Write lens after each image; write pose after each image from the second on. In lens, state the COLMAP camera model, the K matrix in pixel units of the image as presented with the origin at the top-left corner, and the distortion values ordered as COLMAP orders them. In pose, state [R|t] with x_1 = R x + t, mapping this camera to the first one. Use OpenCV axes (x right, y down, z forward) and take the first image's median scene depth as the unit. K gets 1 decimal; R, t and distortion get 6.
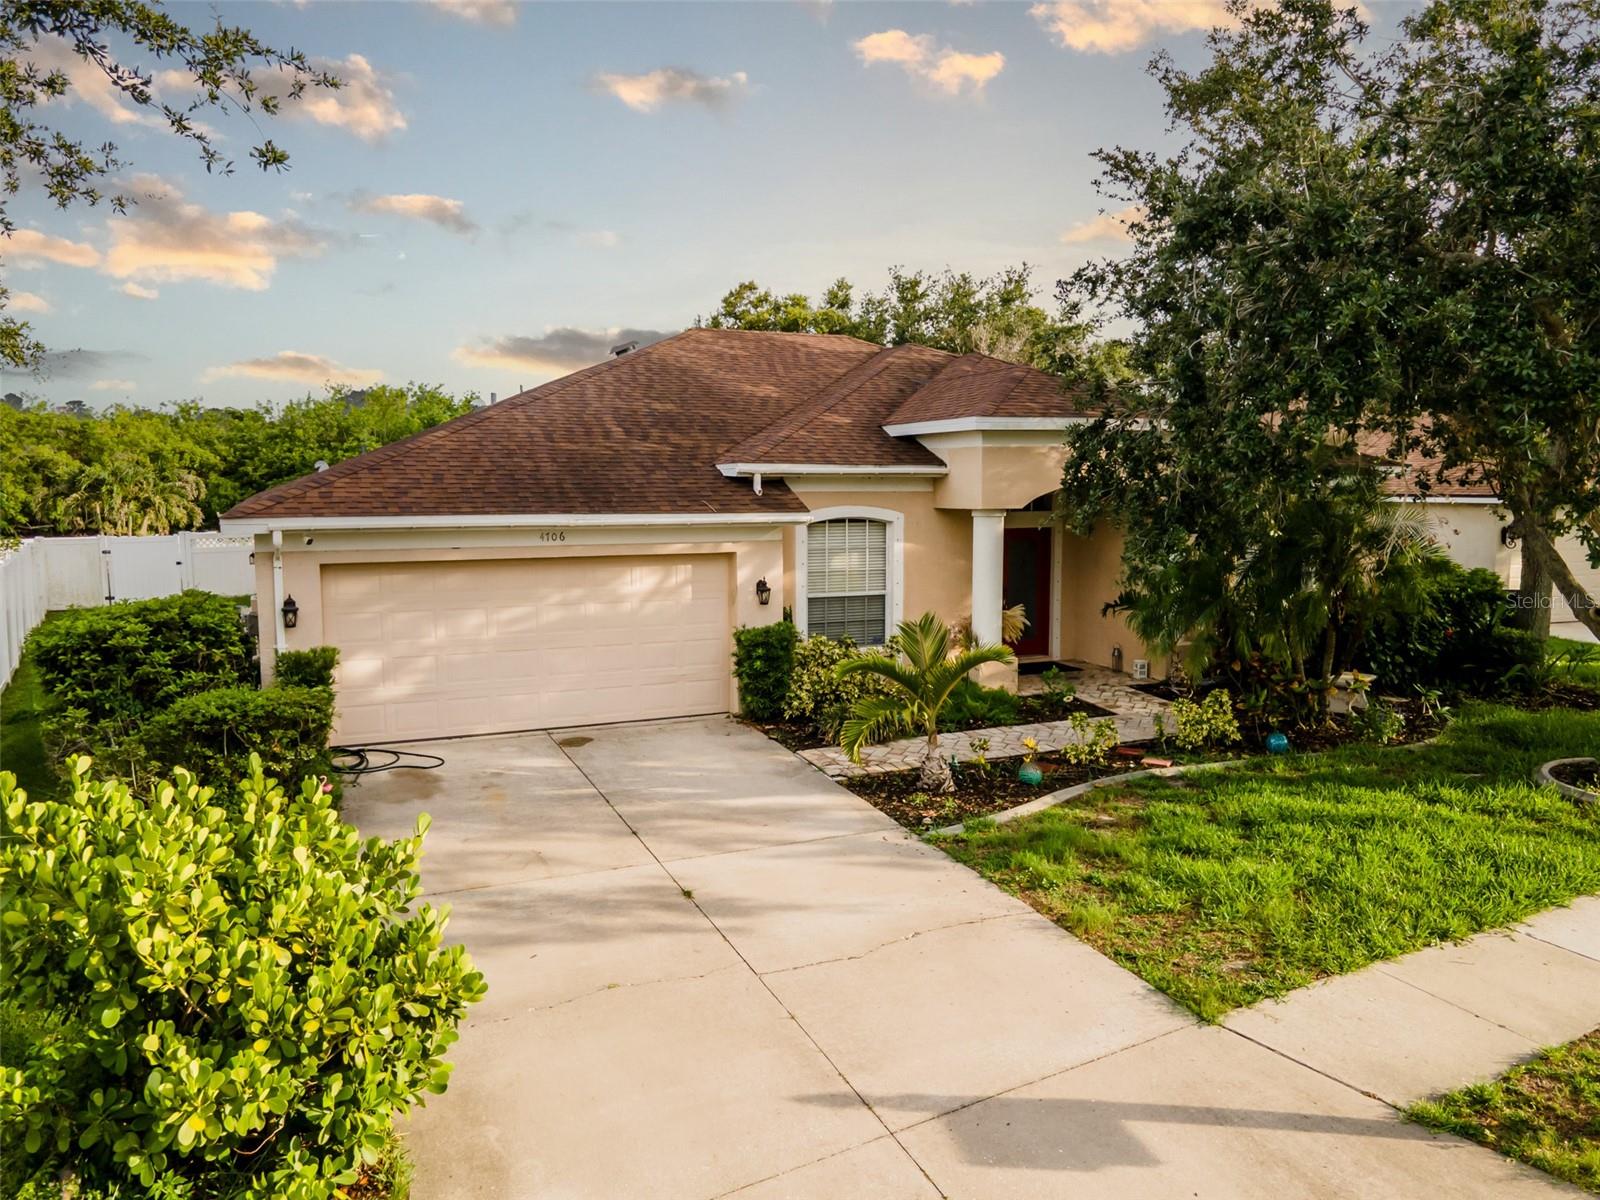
lens RADIAL K [[1148.5, 0, 807.0], [0, 1148.5, 601.2], [0, 0, 1]] dist [0.053754, 0.002896]
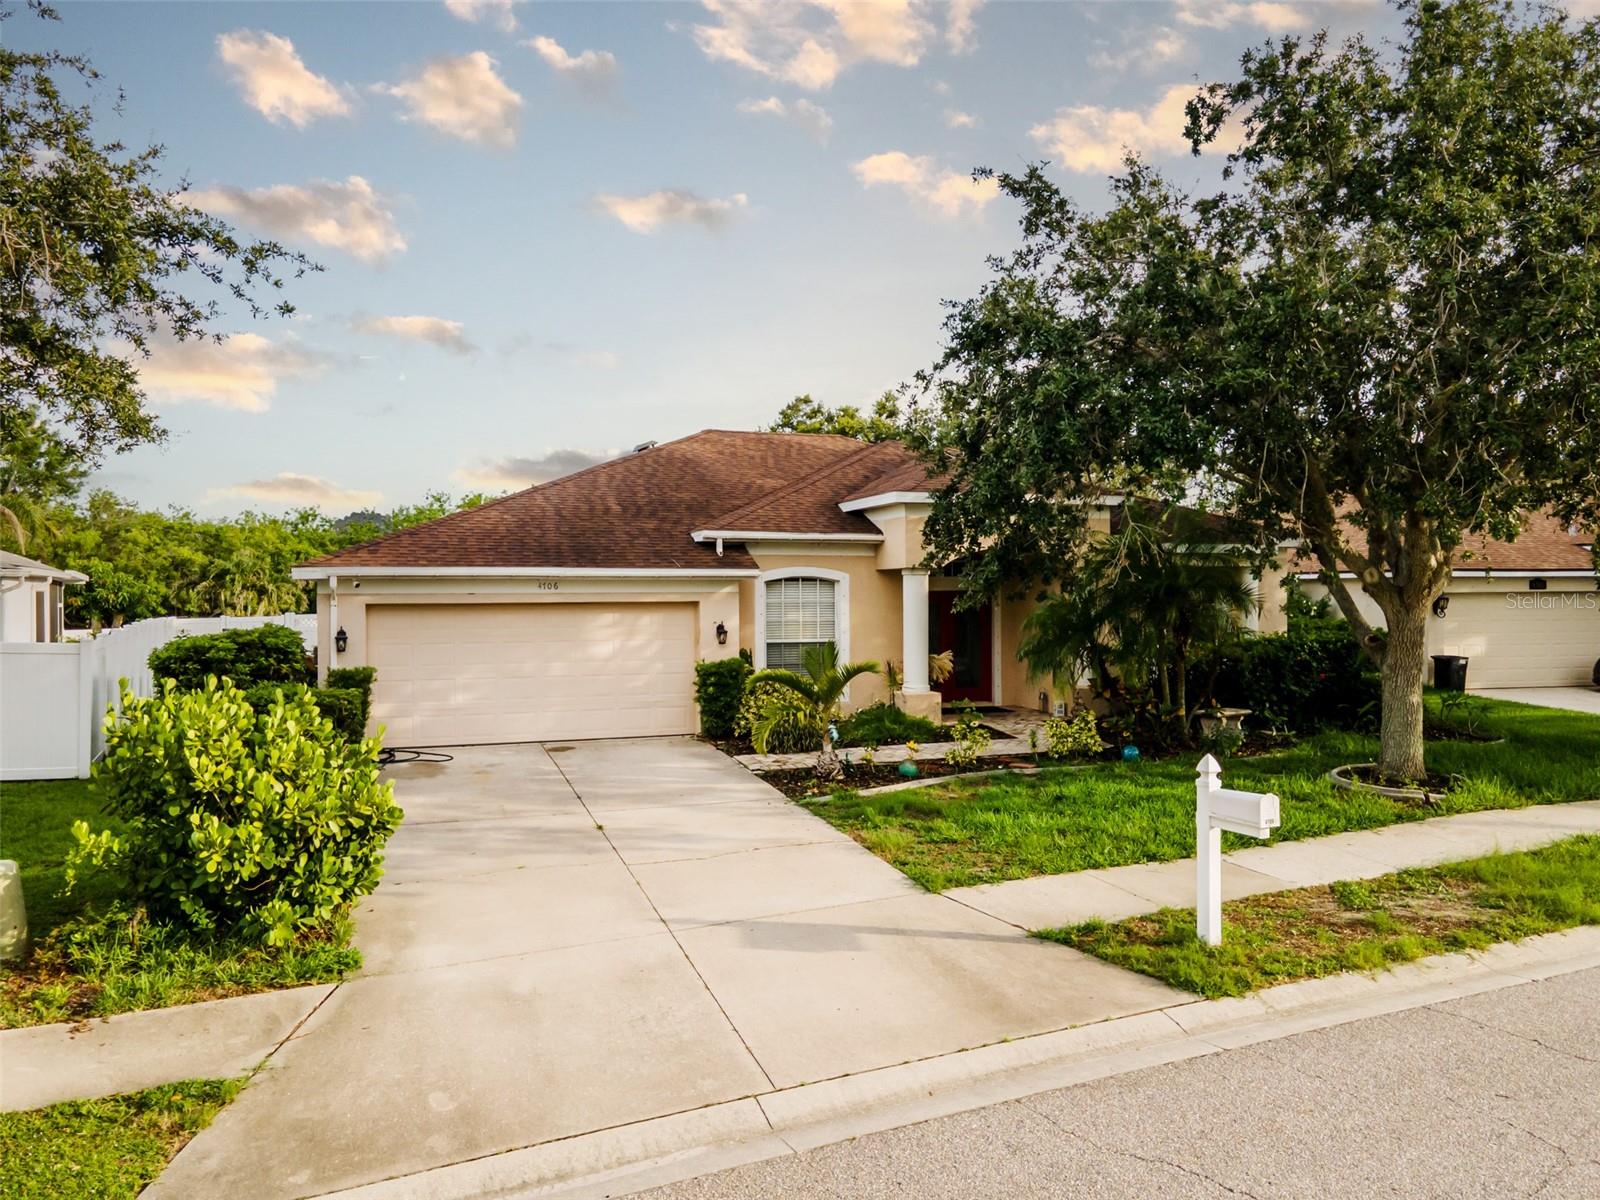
lens RADIAL K [[1148.5, 0, 807.0], [0, 1148.5, 601.2], [0, 0, 1]] dist [0.053754, 0.002896]
pose [[0.996353, -0.001985, -0.085303, 0.161662], [-0.006230, 0.995369, -0.095923, 0.076274], [0.085098, 0.096104, 0.991727, -0.216363]]
